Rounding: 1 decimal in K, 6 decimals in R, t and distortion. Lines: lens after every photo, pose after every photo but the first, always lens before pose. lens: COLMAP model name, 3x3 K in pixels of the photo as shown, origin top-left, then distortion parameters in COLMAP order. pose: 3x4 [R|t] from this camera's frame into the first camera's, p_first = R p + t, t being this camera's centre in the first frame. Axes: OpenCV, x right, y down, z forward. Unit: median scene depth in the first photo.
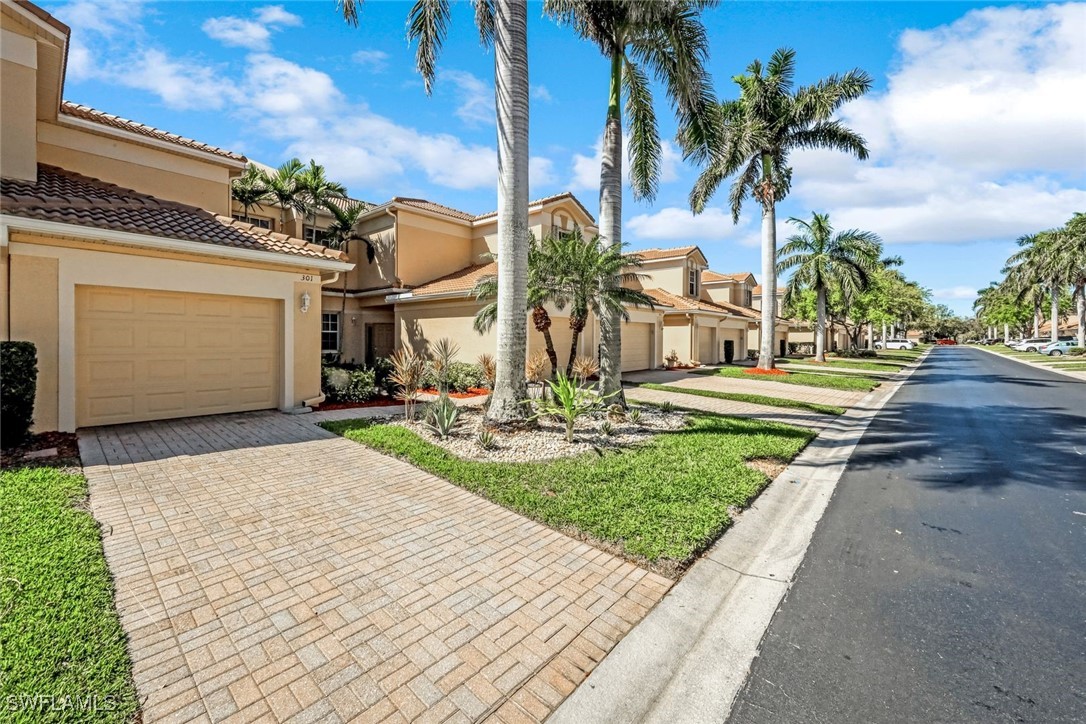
lens RADIAL K [[438.6, 0, 537.8], [0, 438.6, 356.3], [0, 0, 1]] dist [-0.000991, -0.000183]
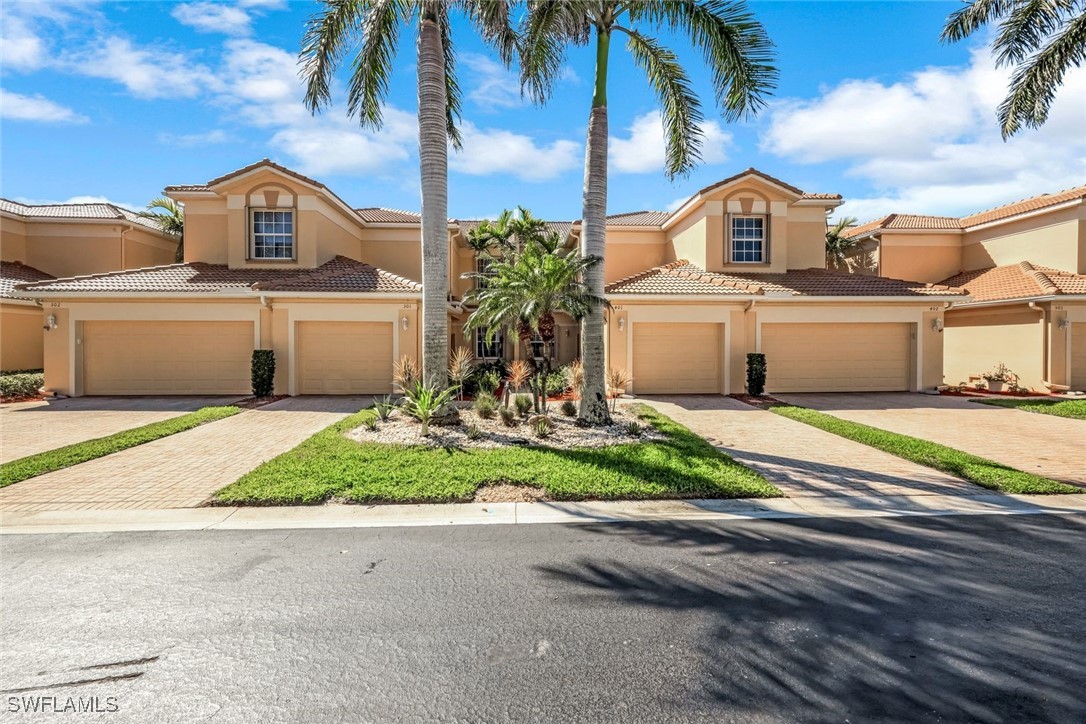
lens RADIAL K [[438.6, 0, 537.8], [0, 438.6, 356.3], [0, 0, 1]] dist [-0.000991, -0.000183]
pose [[0.693320, 0.012052, -0.720529, 0.383174], [-0.023921, 0.999694, -0.006297, -0.006702], [0.720233, 0.021602, 0.693396, 0.148306]]
